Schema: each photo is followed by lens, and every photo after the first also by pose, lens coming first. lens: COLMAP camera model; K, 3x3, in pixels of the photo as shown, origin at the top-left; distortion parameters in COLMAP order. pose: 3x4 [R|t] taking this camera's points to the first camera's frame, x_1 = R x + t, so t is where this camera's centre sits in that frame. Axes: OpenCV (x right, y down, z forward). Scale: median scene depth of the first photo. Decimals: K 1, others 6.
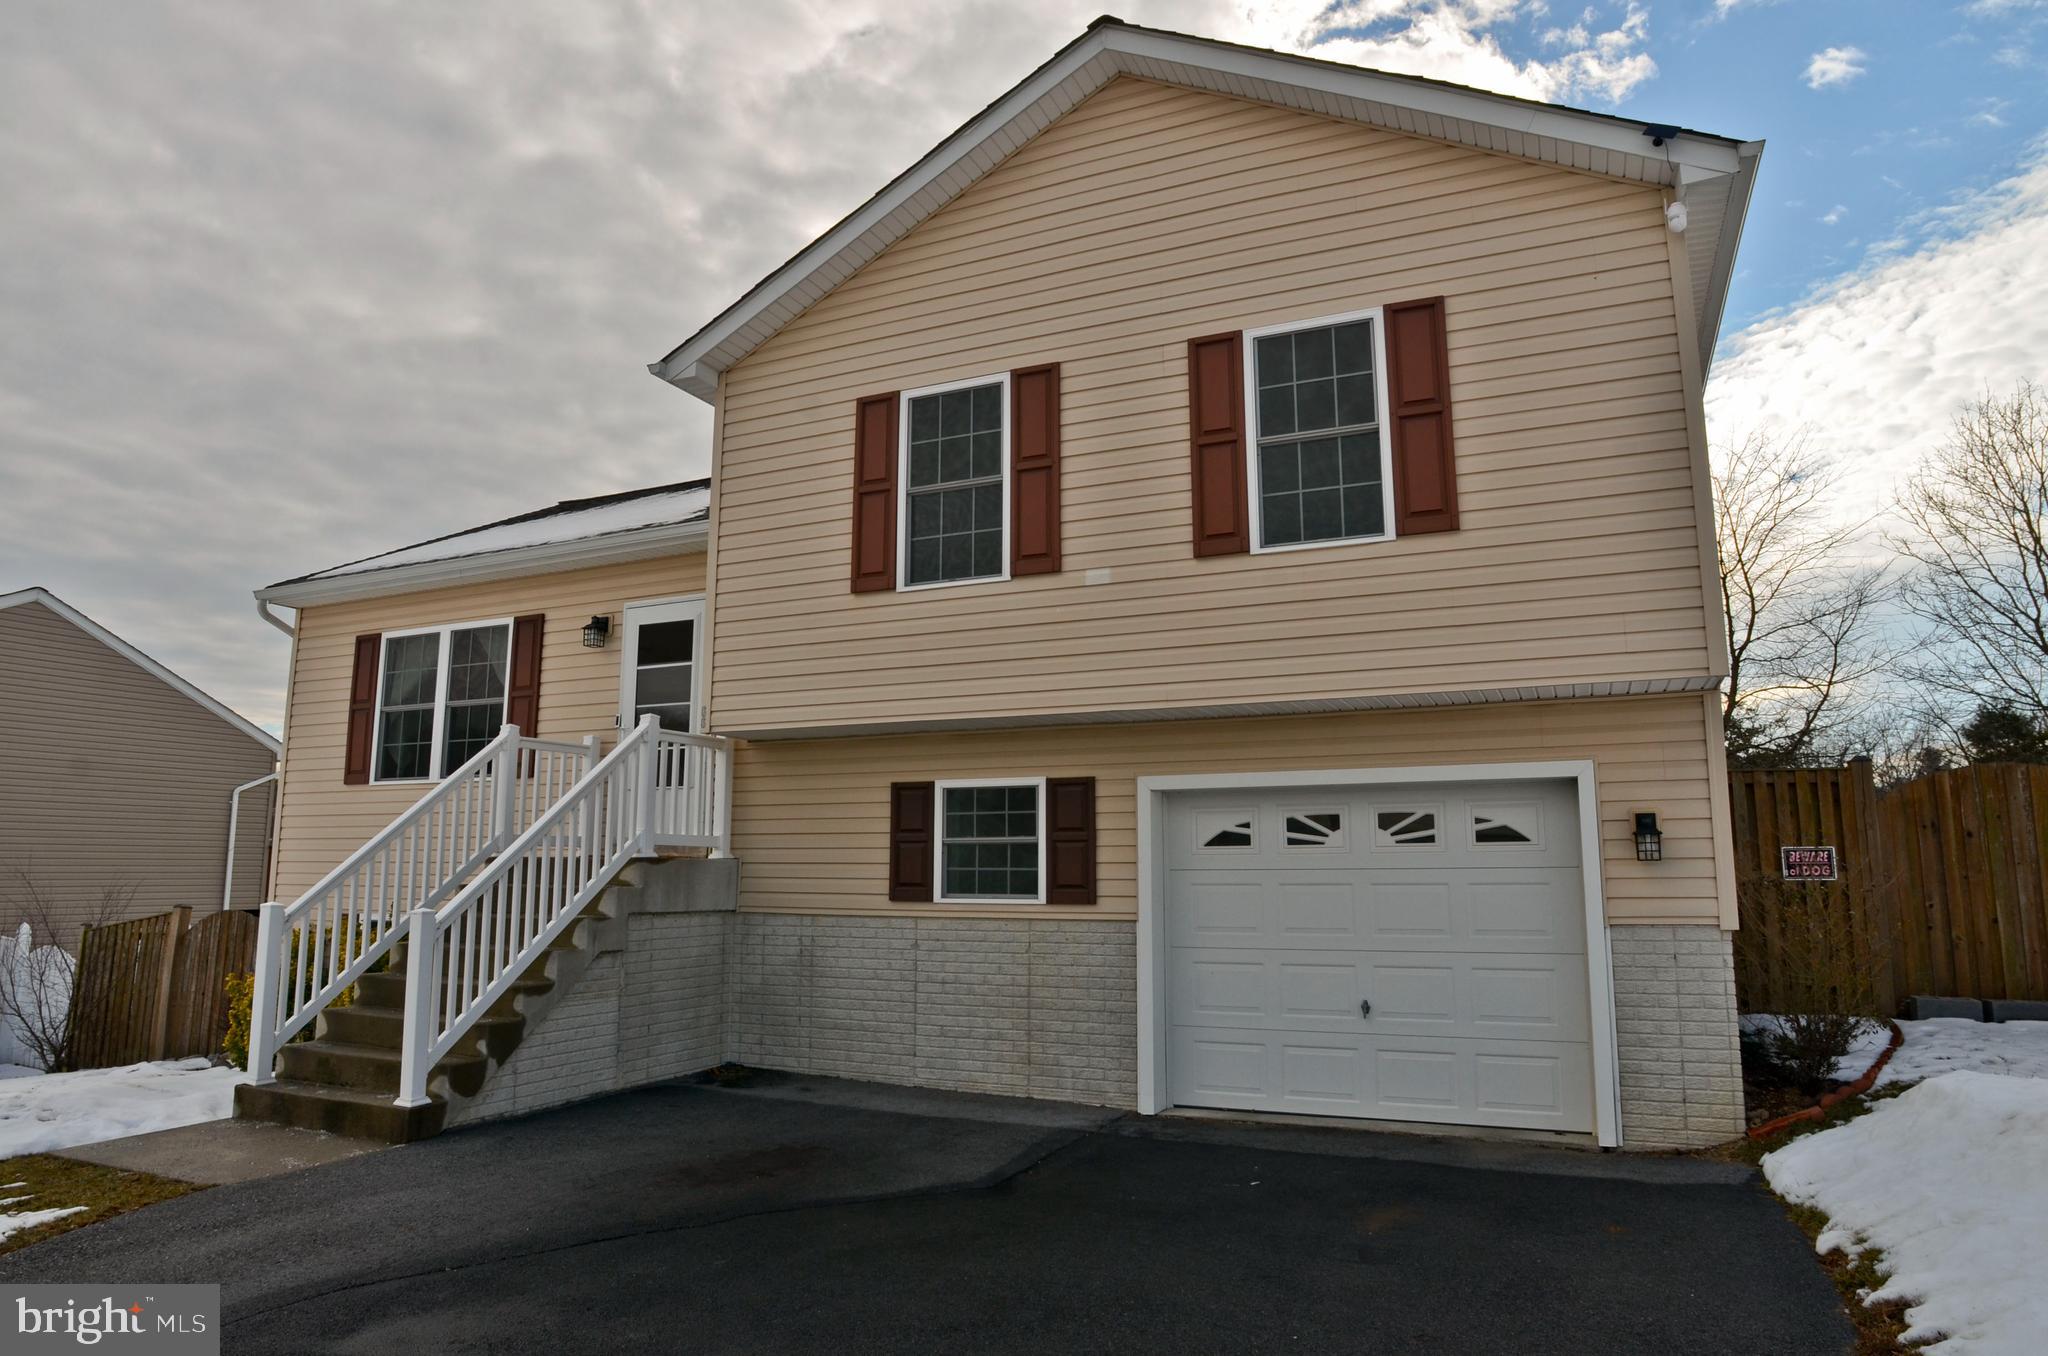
lens RADIAL K [[1225.1, 0, 1029.6], [0, 1225.1, 684.8], [0, 0, 1]] dist [-0.092741, 0.056443]
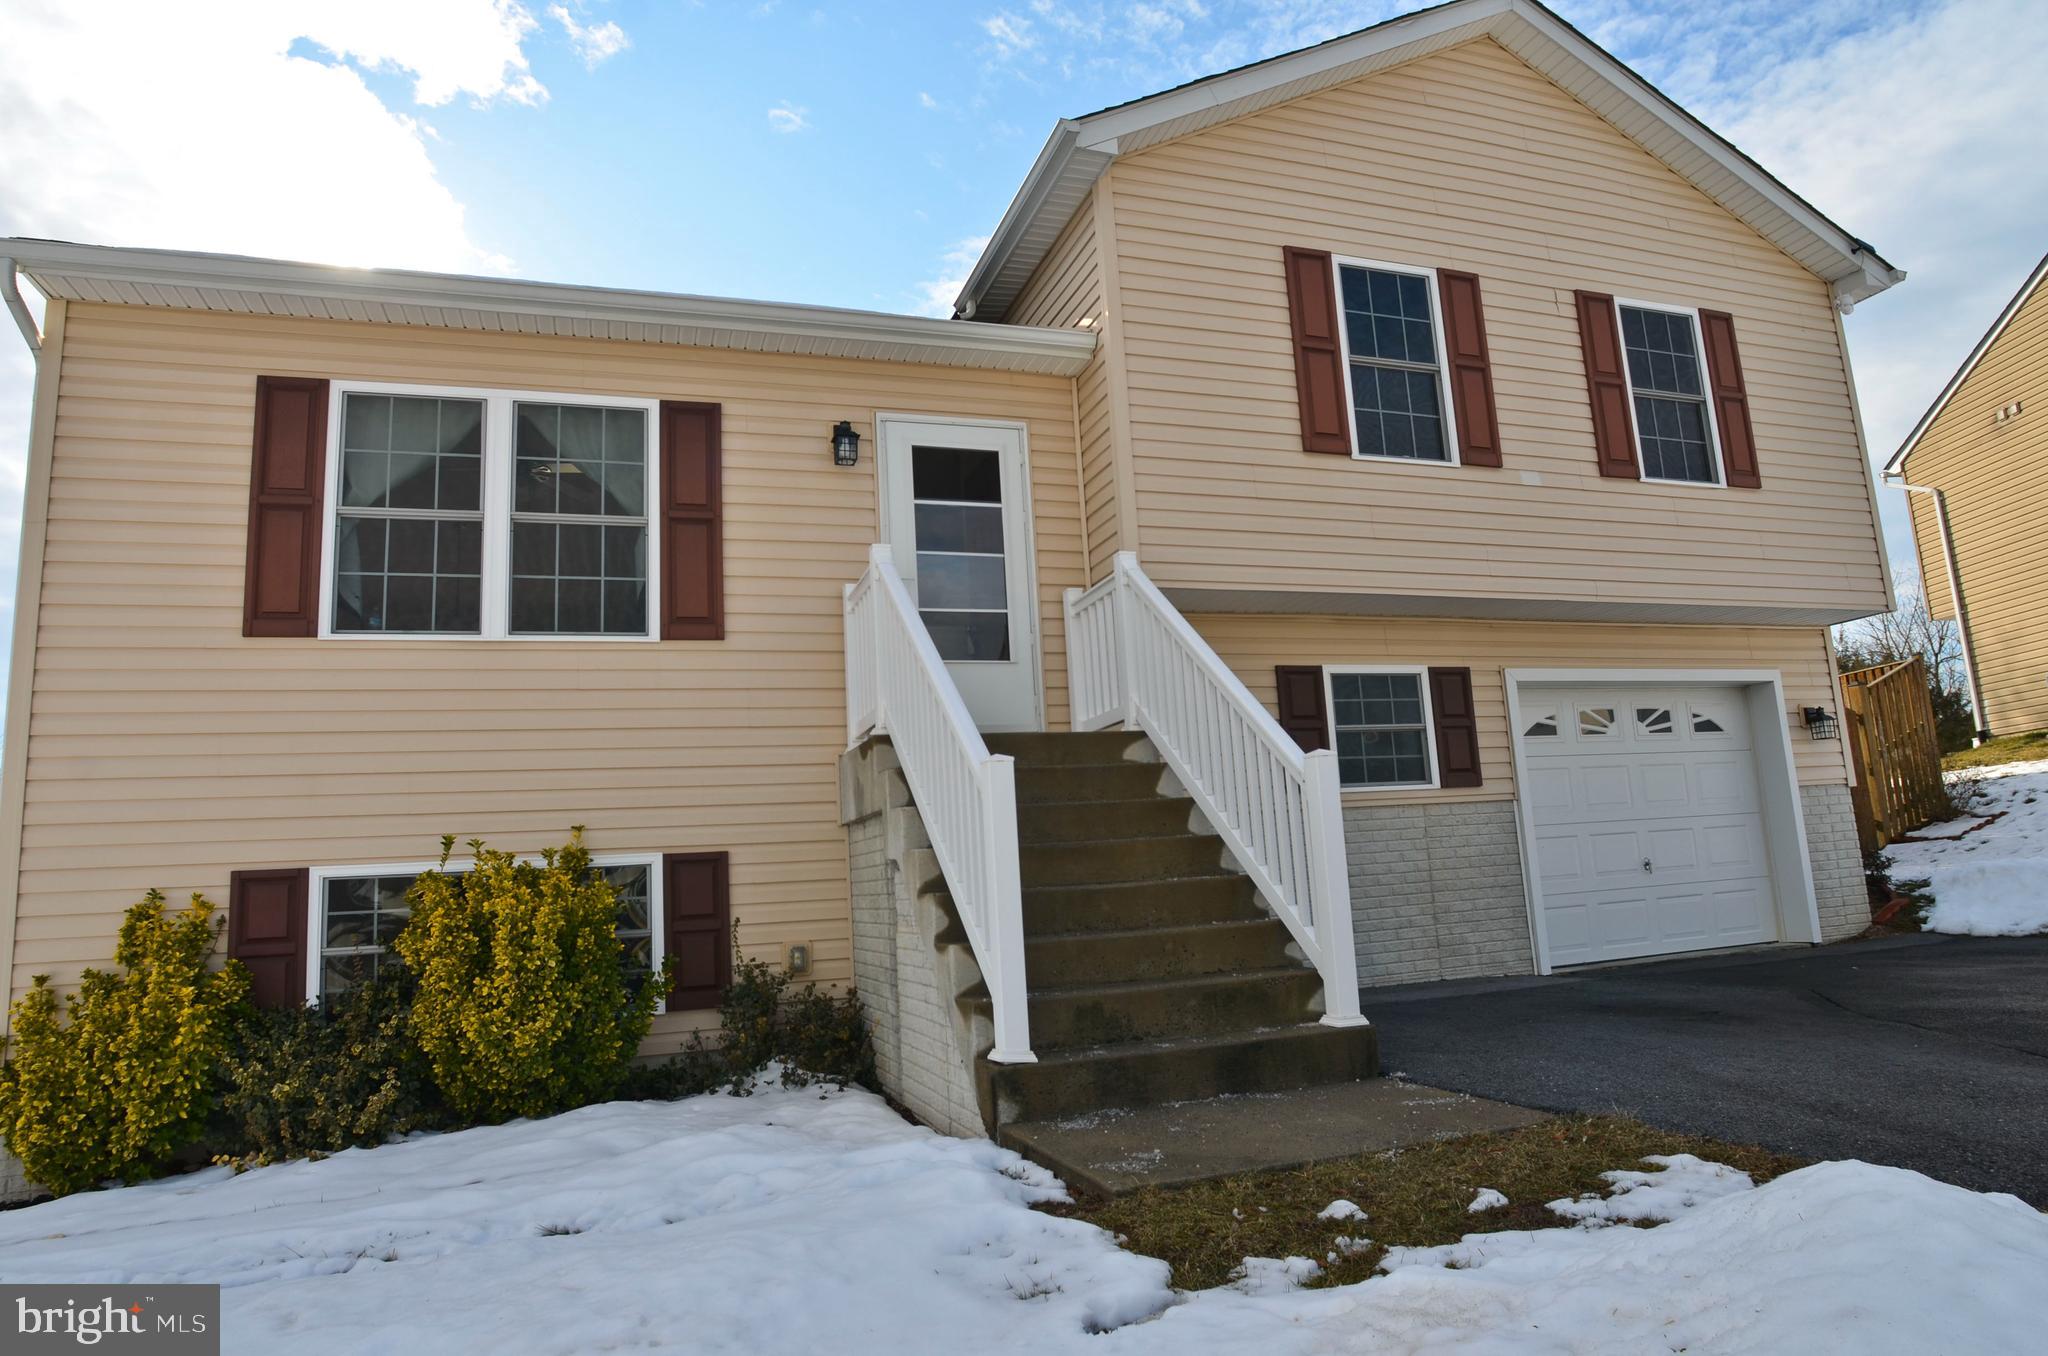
lens RADIAL K [[1225.1, 0, 1029.6], [0, 1225.1, 684.8], [0, 0, 1]] dist [-0.092741, 0.056443]
pose [[0.730124, 0.068226, 0.679900, -0.933680], [-0.045454, 0.997648, -0.051299, 0.160961], [-0.681801, 0.006551, 0.731509, 0.493311]]
